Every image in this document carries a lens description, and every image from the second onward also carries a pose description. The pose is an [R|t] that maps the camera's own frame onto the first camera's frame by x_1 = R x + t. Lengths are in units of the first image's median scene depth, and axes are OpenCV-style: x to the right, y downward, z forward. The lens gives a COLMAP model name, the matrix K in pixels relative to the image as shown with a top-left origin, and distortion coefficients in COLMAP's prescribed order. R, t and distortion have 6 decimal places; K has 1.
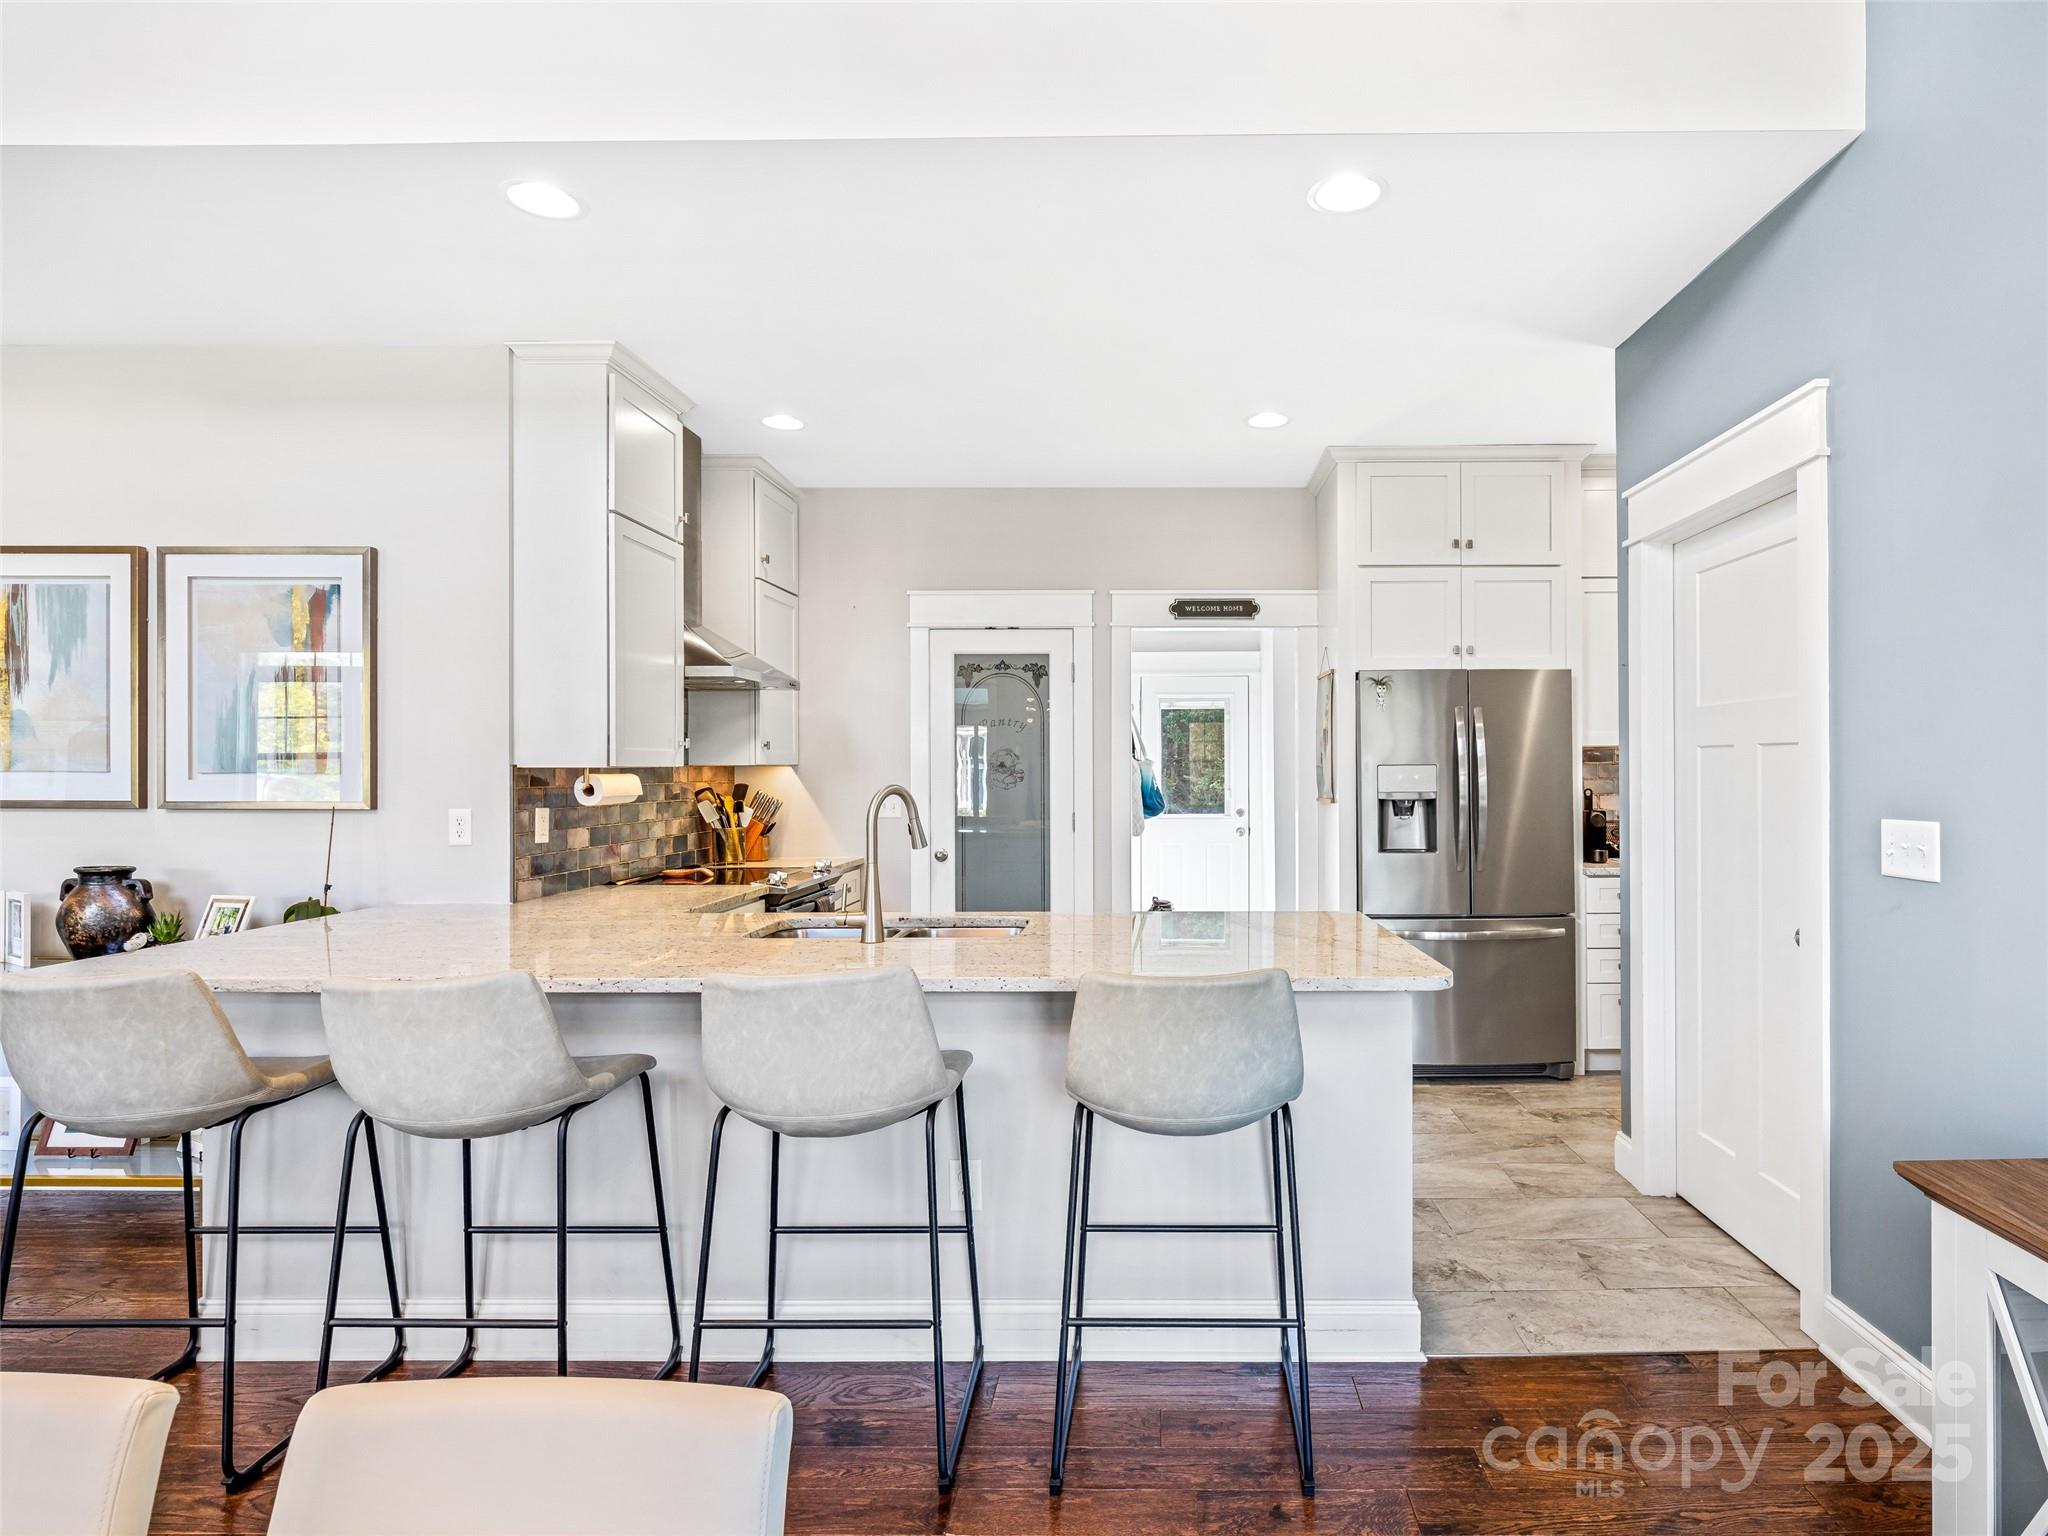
lens RADIAL K [[1077.3, 0, 1143.1], [0, 1077.3, 765.6], [0, 0, 1]] dist [-0.002743, -0.000789]
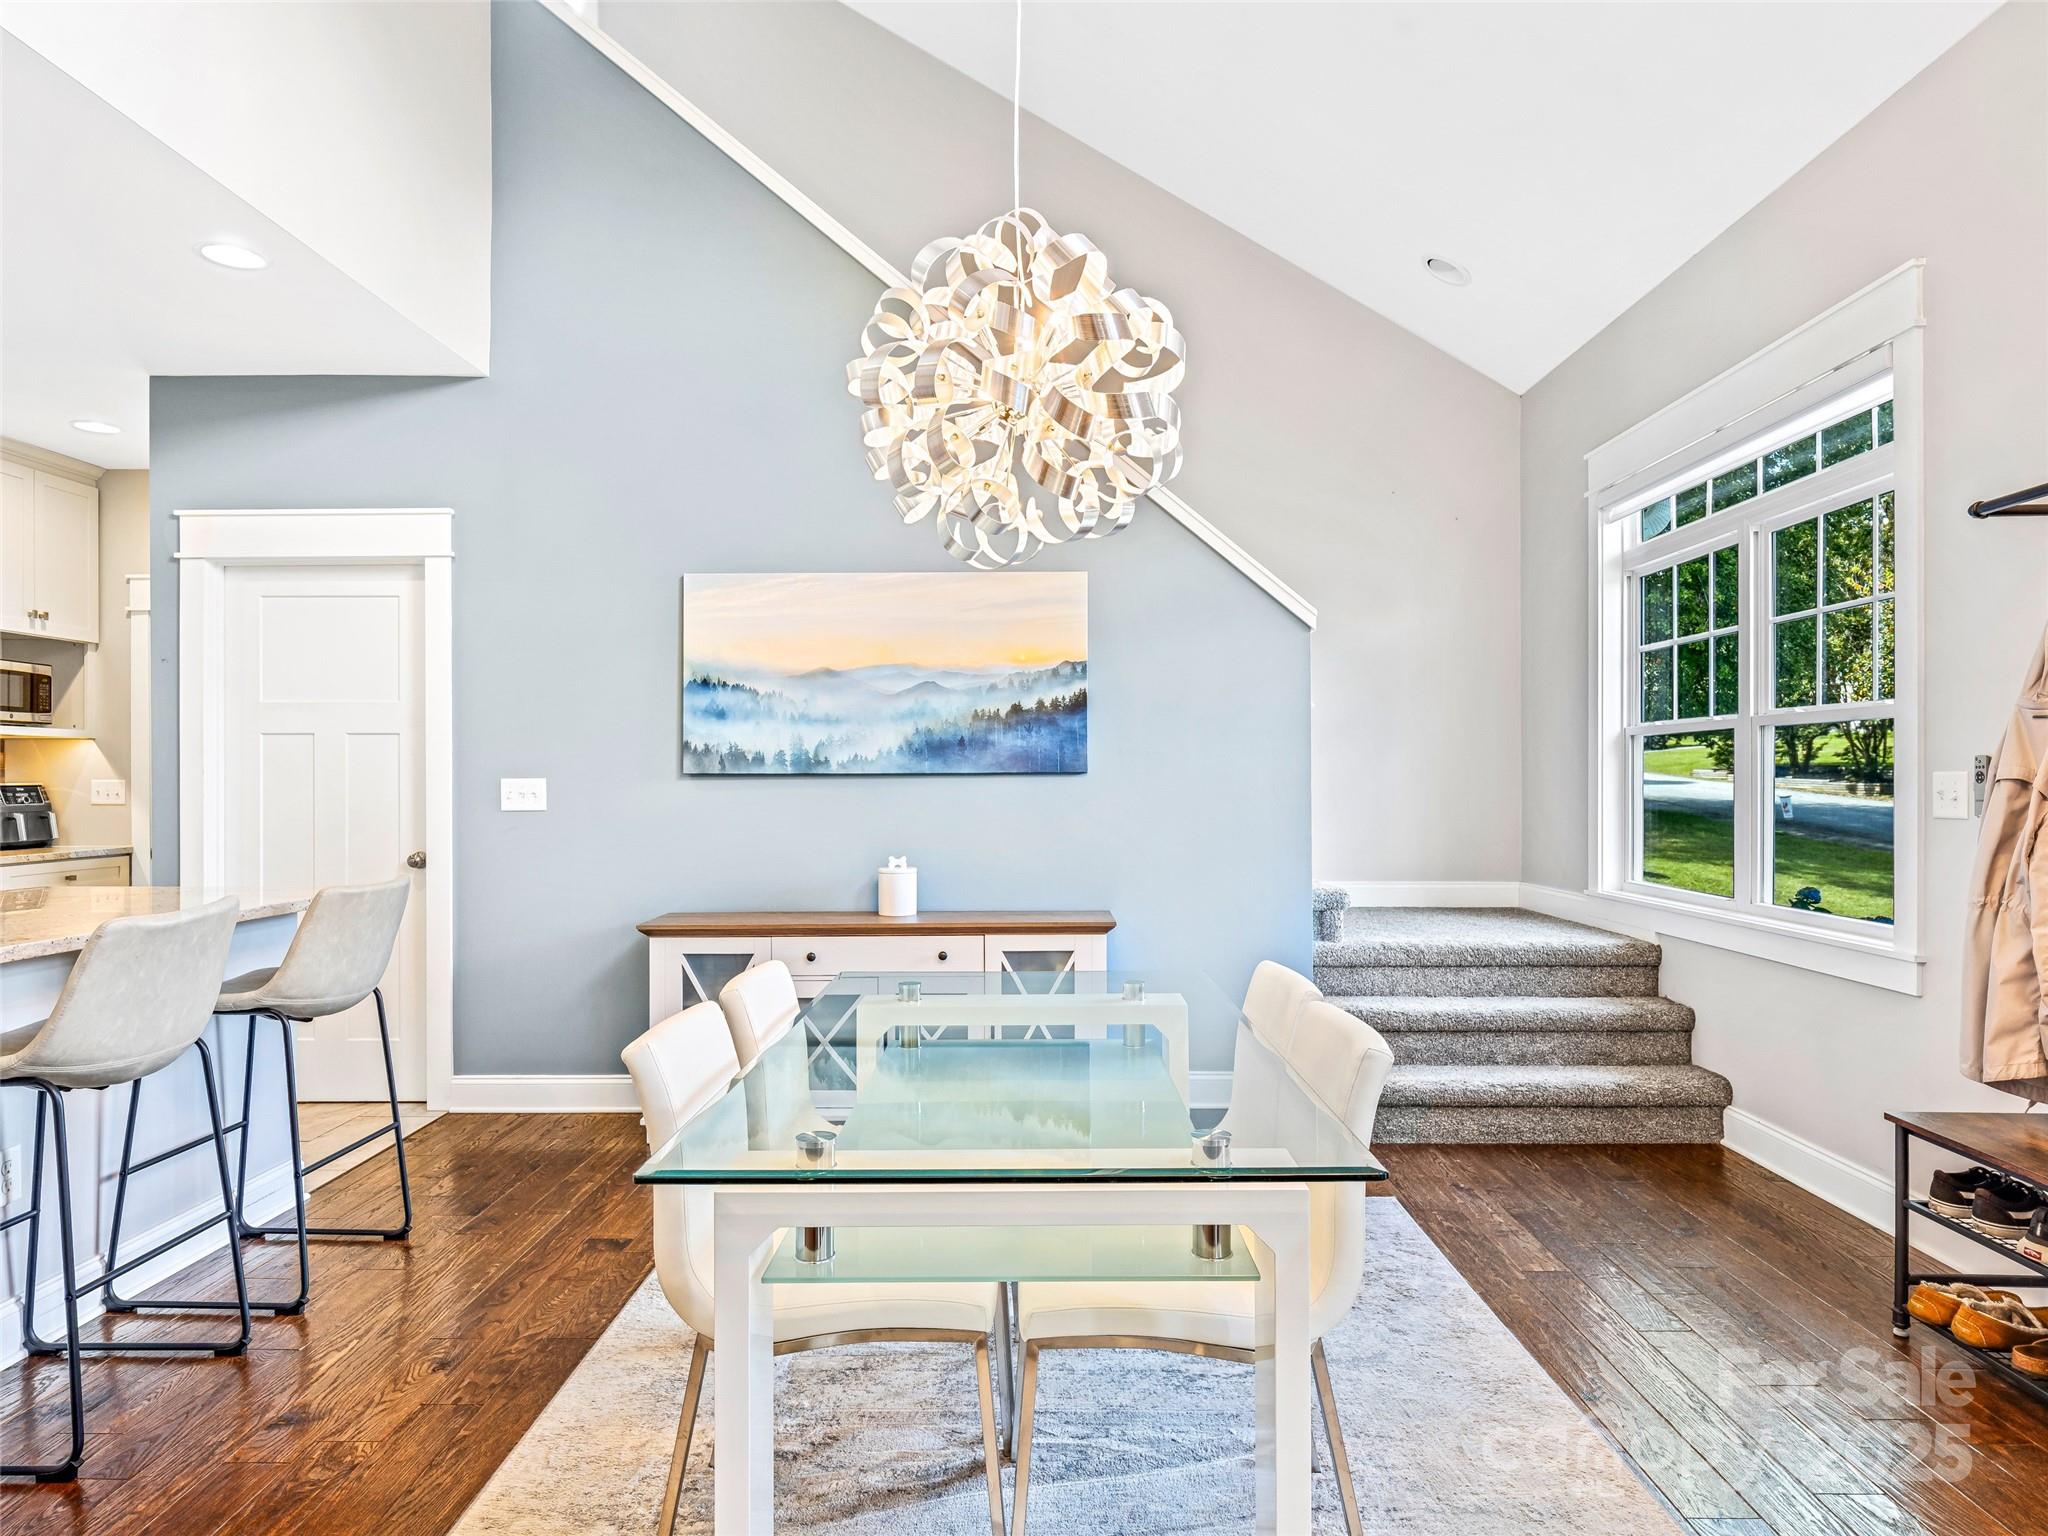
lens RADIAL K [[1256.7, 0, 1034.4], [0, 1256.7, 790.2], [0, 0, 1]] dist [0.000398, -0.000383]
pose [[0.005442, -0.005302, 0.999971, -0.810168], [0.001168, 0.999985, 0.005296, 0.034662], [-0.999985, 0.001139, 0.005448, 0.074301]]
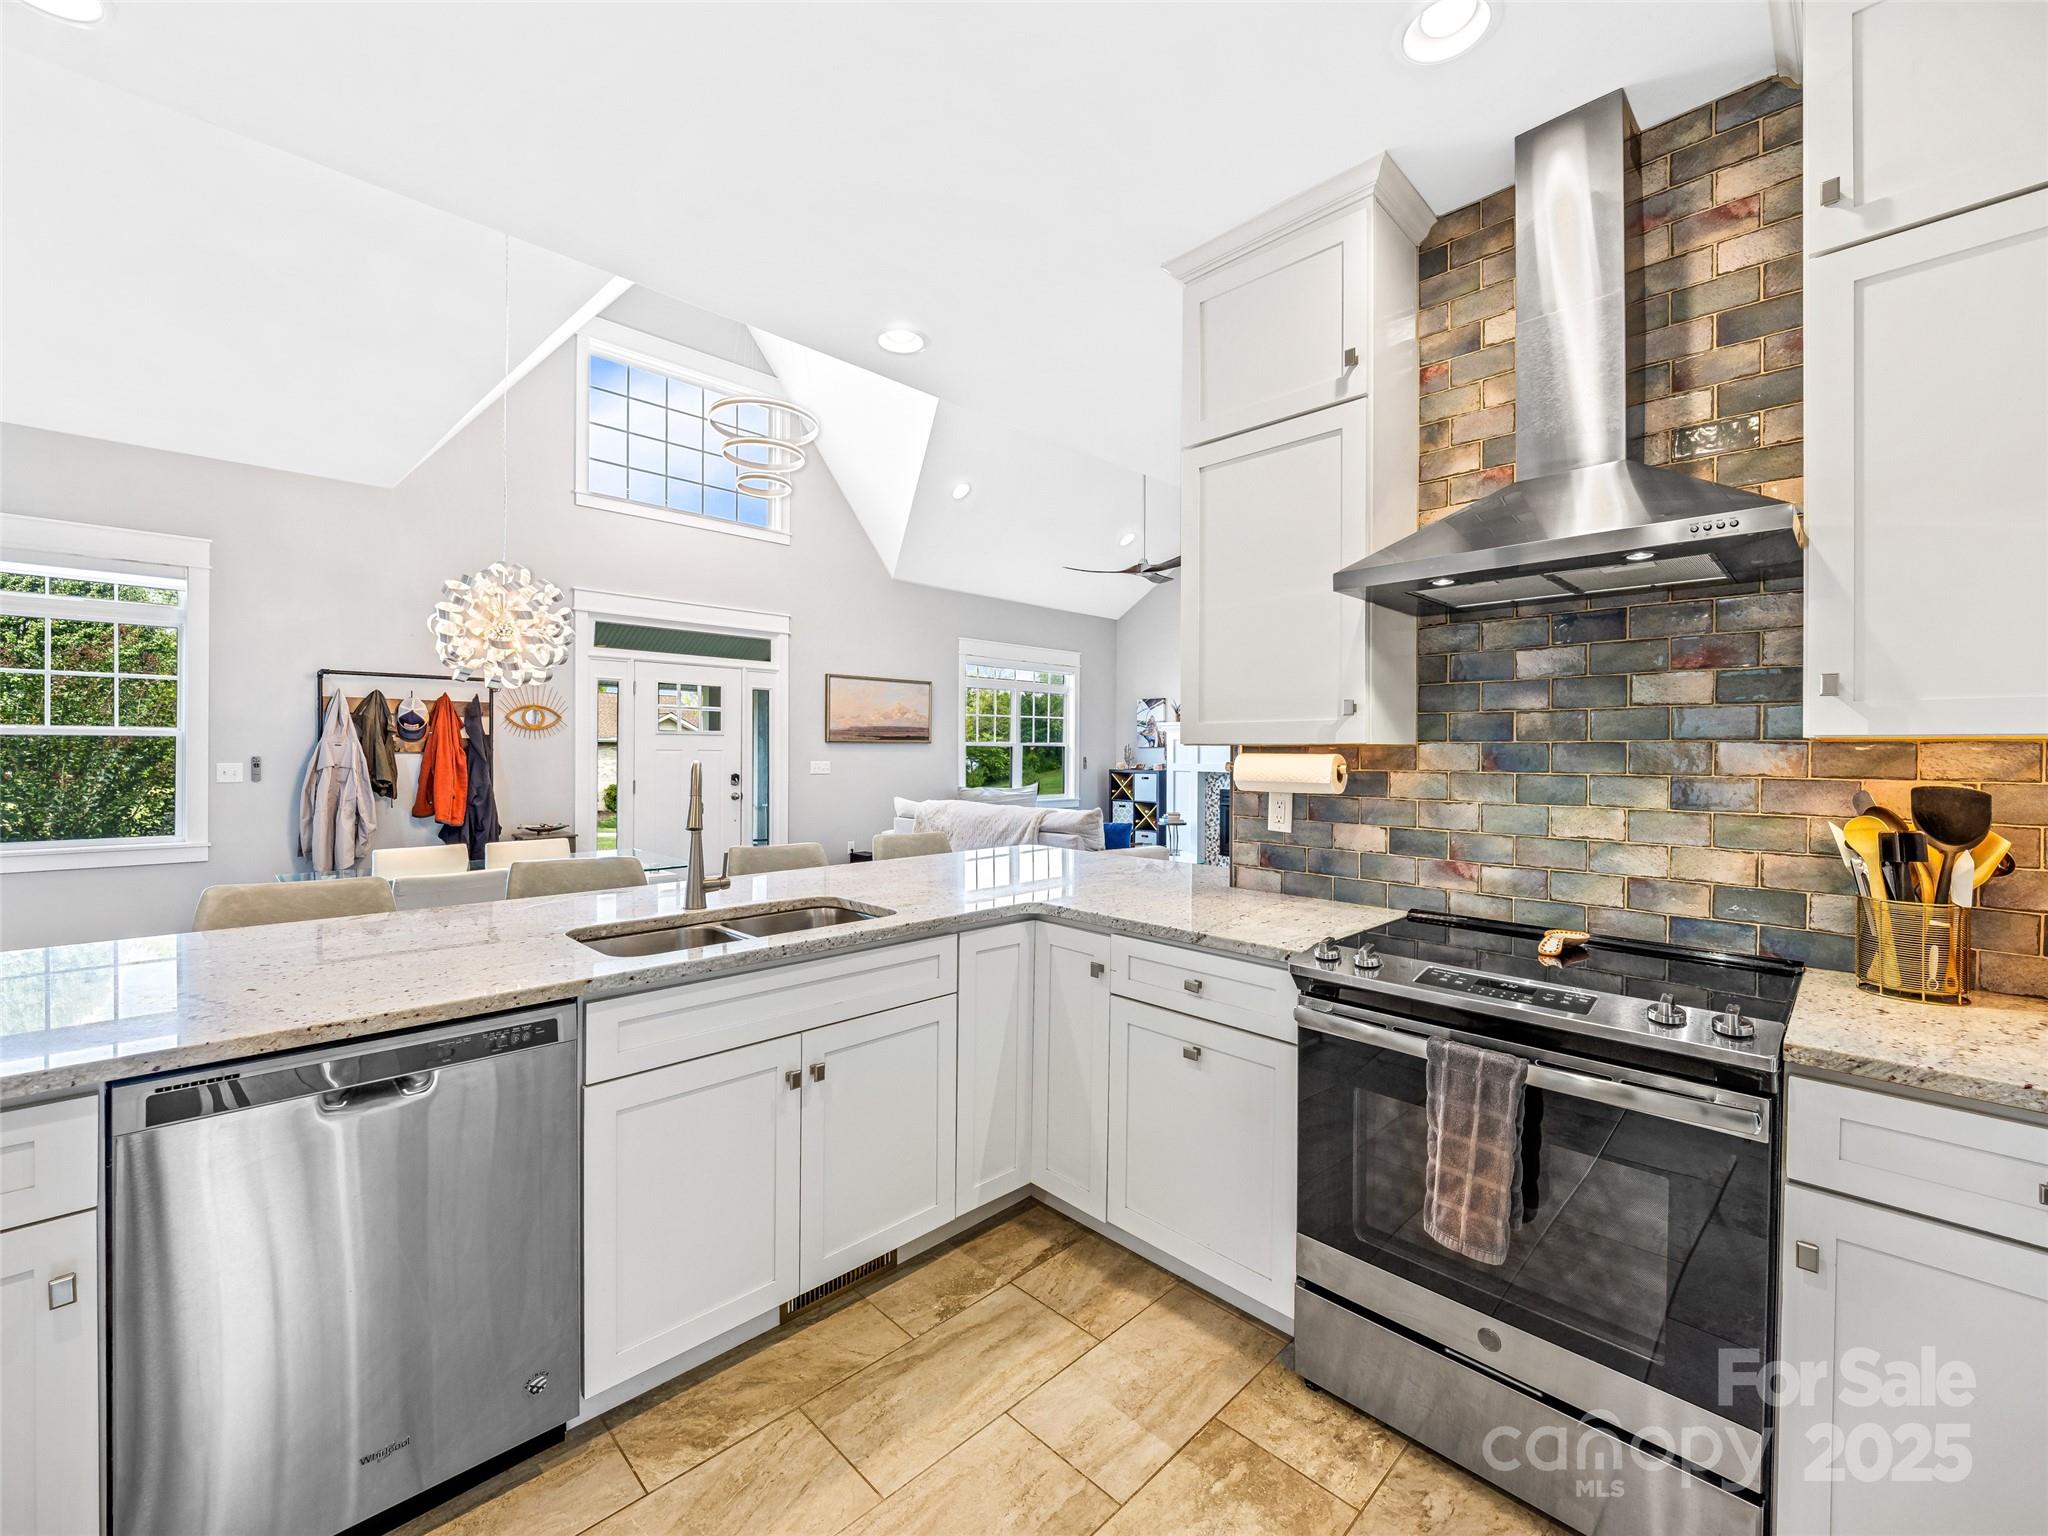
lens RADIAL K [[852.9, 0, 1020.2], [0, 852.9, 741.3], [0, 0, 1]] dist [-0.000404, -0.004167]
pose [[-0.710728, -0.010122, -0.703394, 0.078683], [-0.002427, 0.999926, -0.011936, 0.007026], [0.703463, -0.006776, -0.710700, 1.318812]]
